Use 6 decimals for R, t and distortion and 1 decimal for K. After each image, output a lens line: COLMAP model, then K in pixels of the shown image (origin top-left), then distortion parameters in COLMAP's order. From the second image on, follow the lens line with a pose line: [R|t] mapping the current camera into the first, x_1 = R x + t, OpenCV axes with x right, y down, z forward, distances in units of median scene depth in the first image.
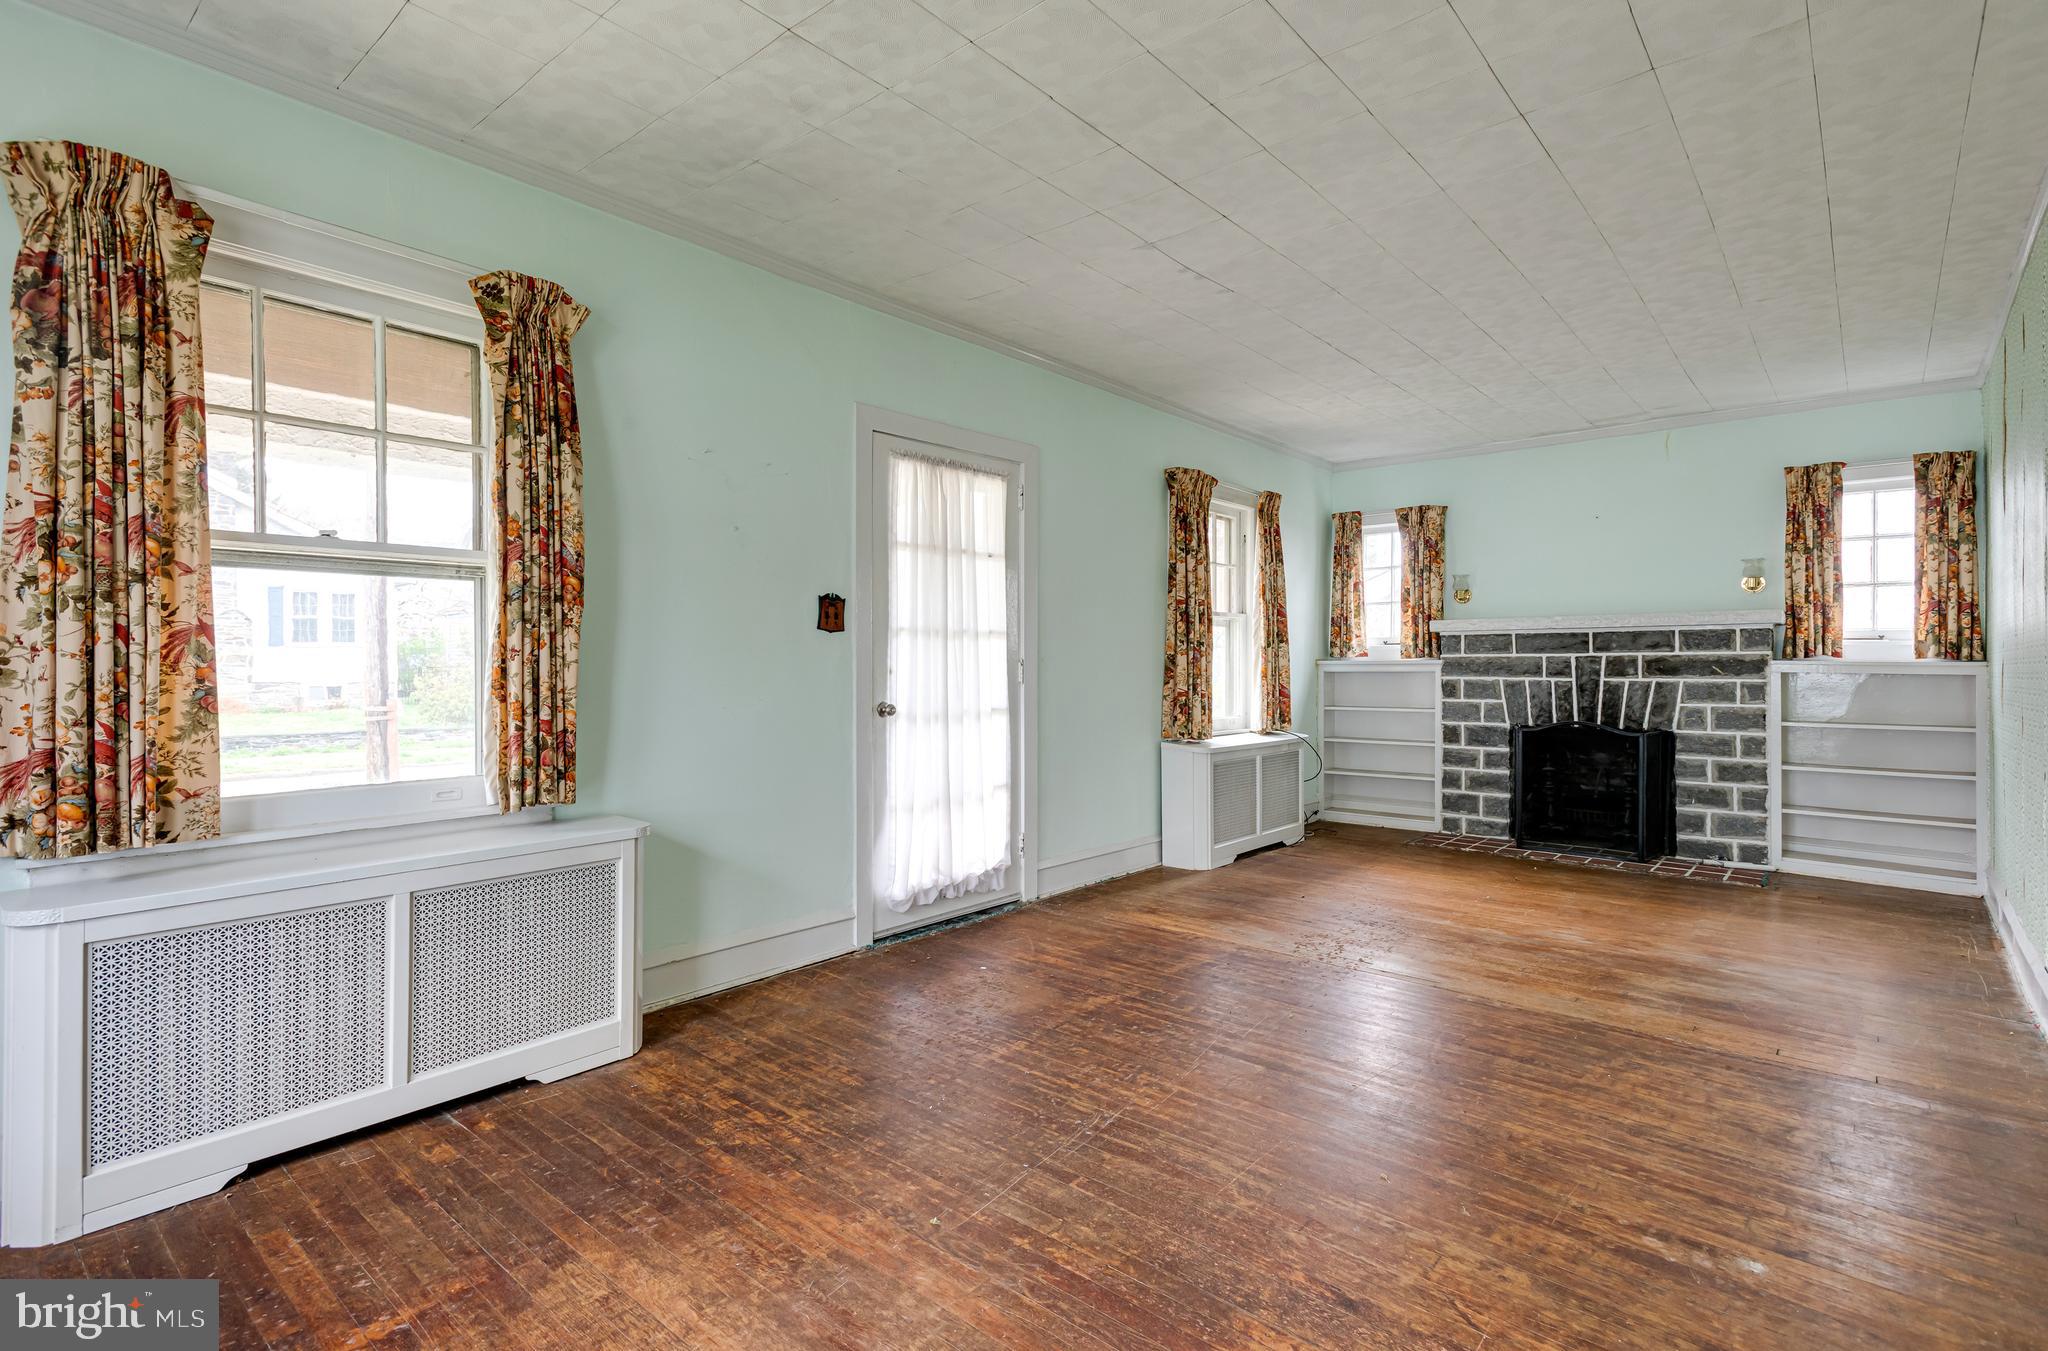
lens RADIAL K [[965.7, 0, 1035.2], [0, 965.7, 664.3], [0, 0, 1]] dist [0.026874, -0.010781]
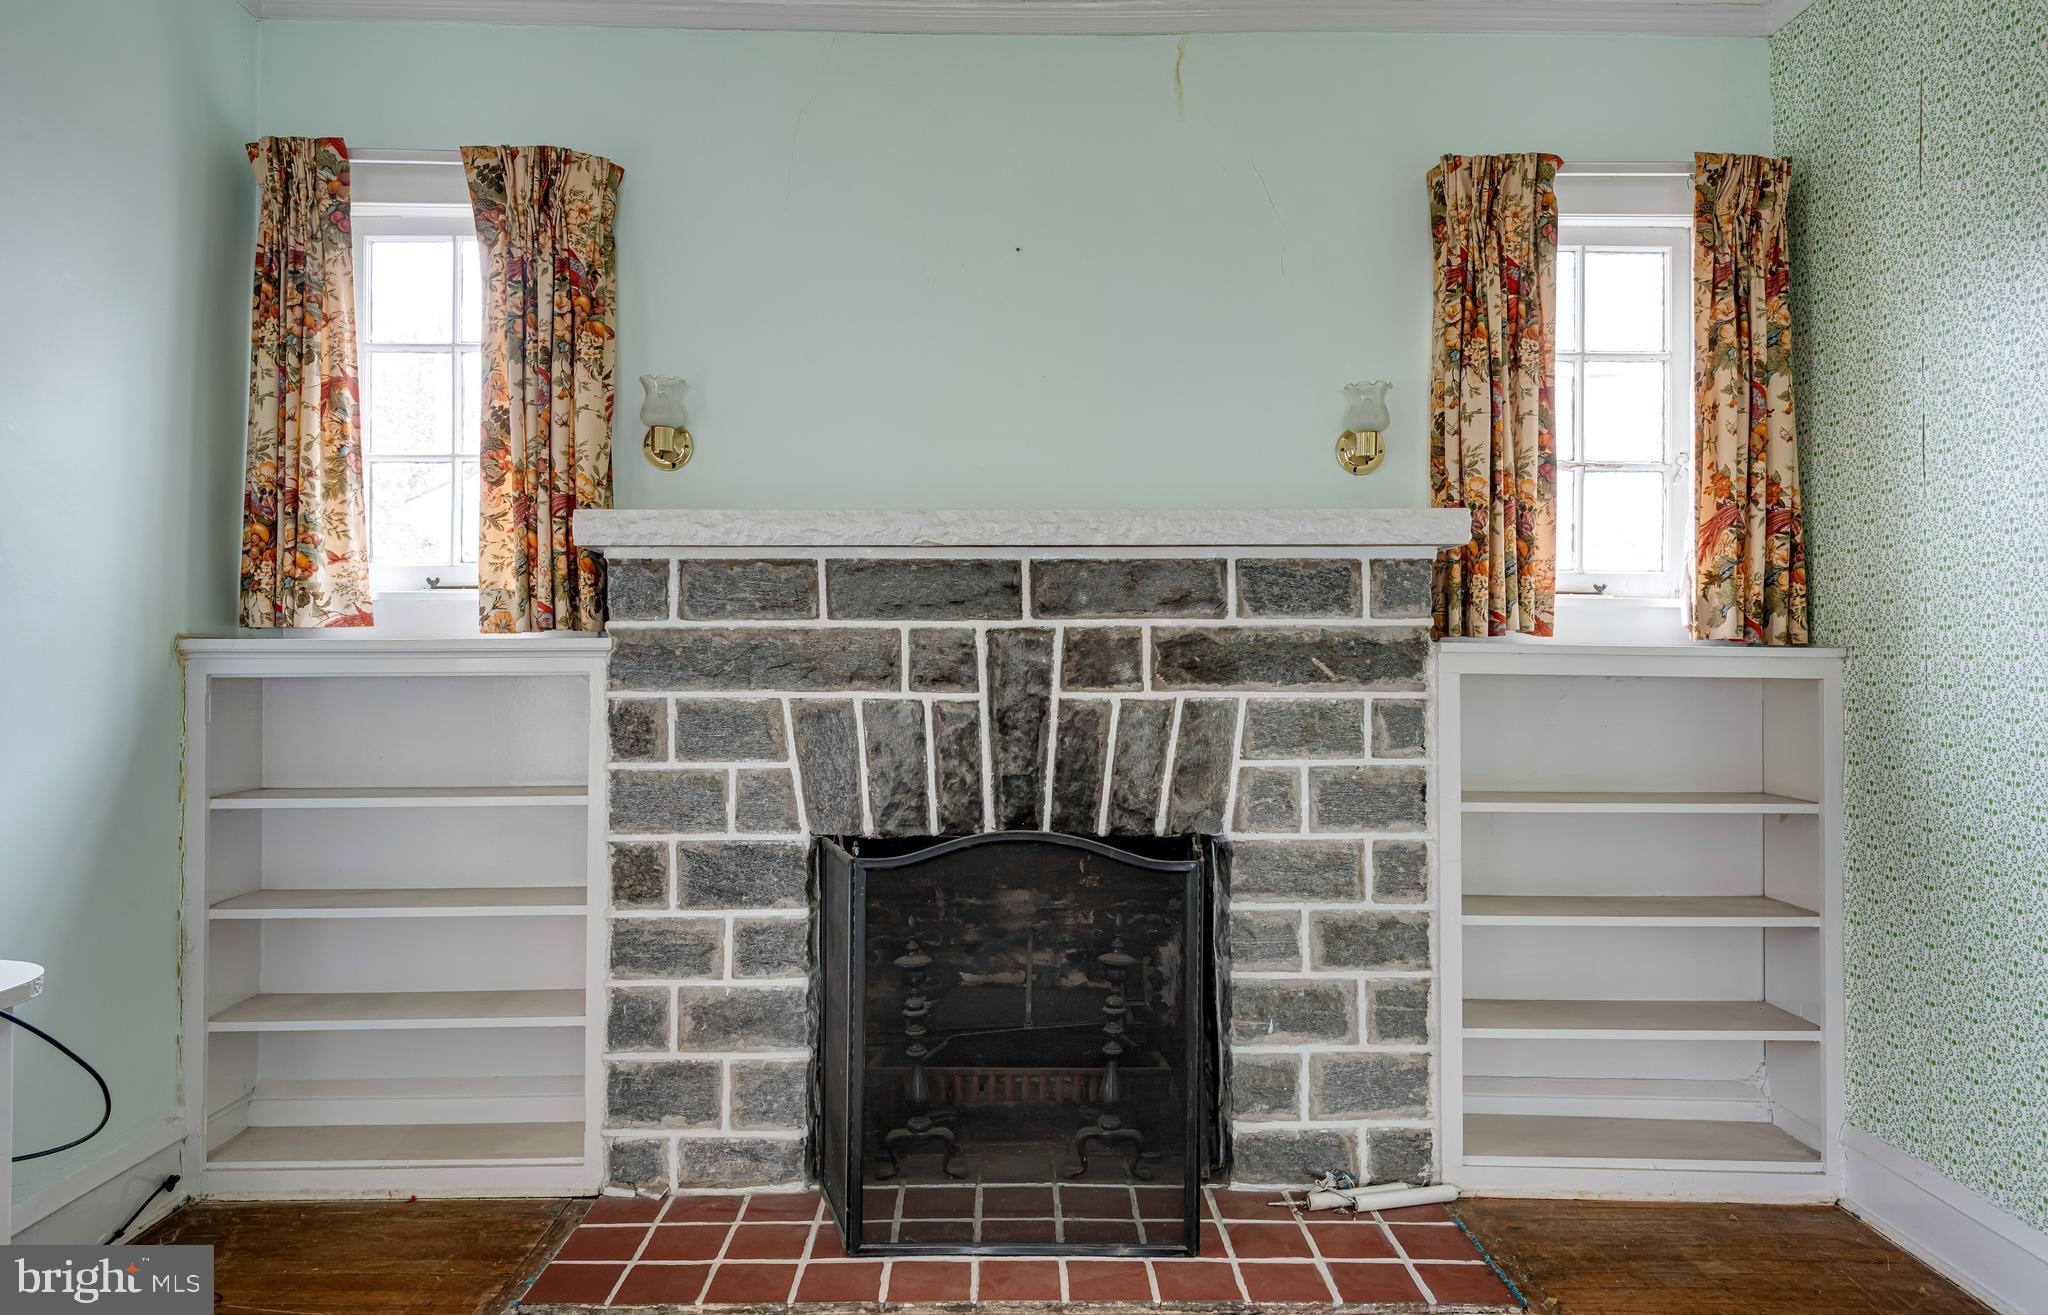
lens RADIAL K [[1262.9, 0, 1024.0], [0, 1262.9, 657.5], [0, 0, 1]] dist [0.048166, -0.056764]
pose [[0.750895, 0.002266, 0.660418, 0.292648], [-0.001324, 0.999997, -0.001926, 0.002983], [-0.660420, 0.000572, 0.750896, 0.709144]]
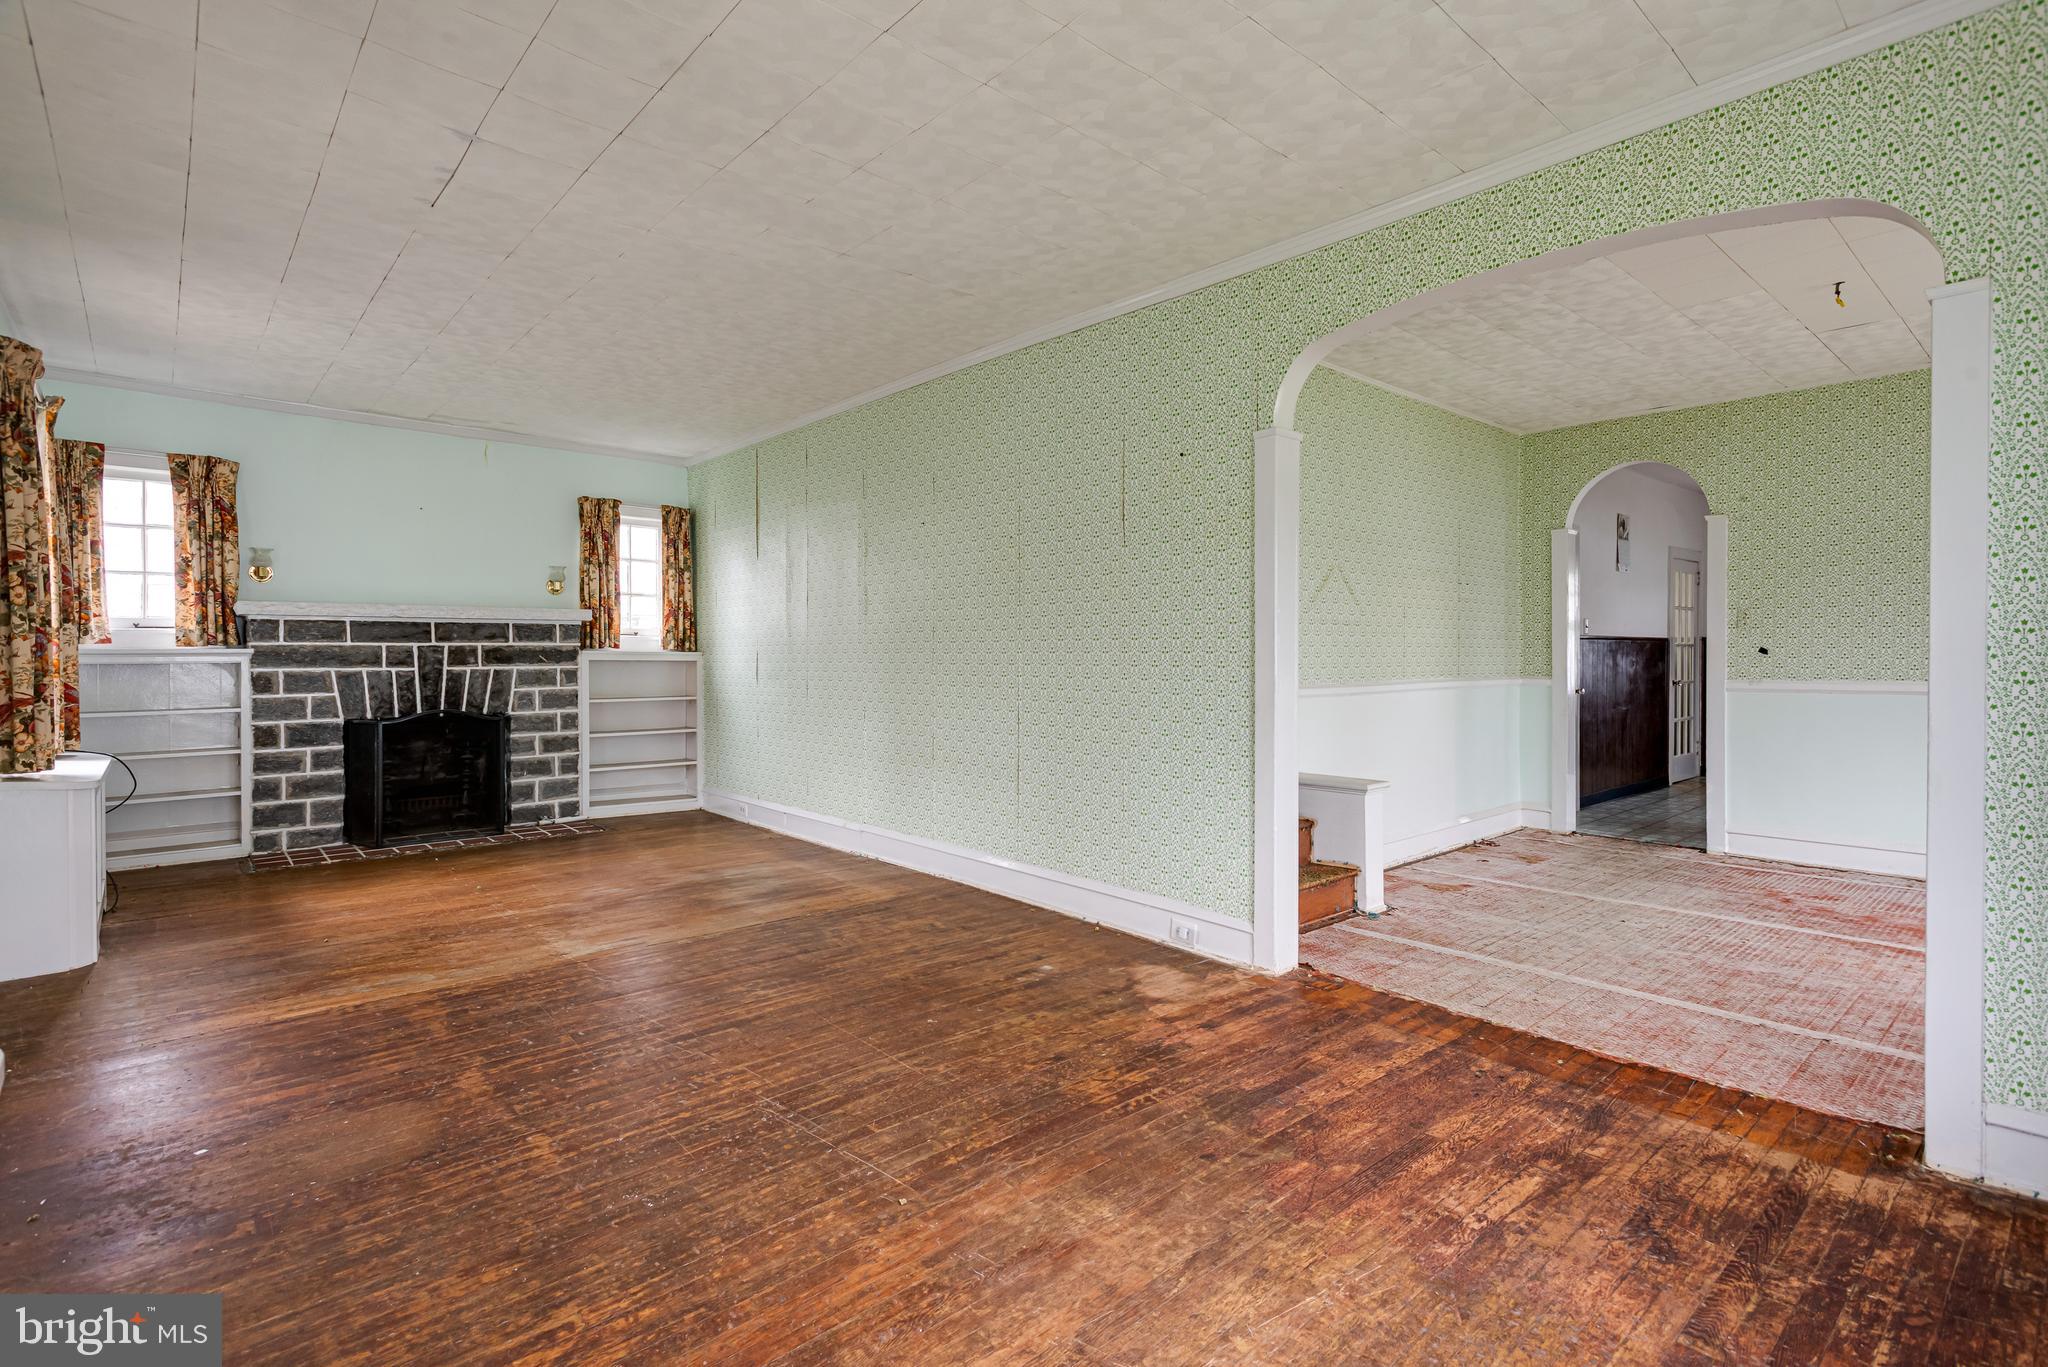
lens RADIAL K [[977.9, 0, 1032.0], [0, 977.9, 656.6], [0, 0, 1]] dist [0.014874, -0.000784]
pose [[0.131665, -0.003211, 0.991289, -0.392107], [0.000382, 0.999995, 0.003188, -0.000029], [-0.991294, -0.000041, 0.131665, 0.260465]]
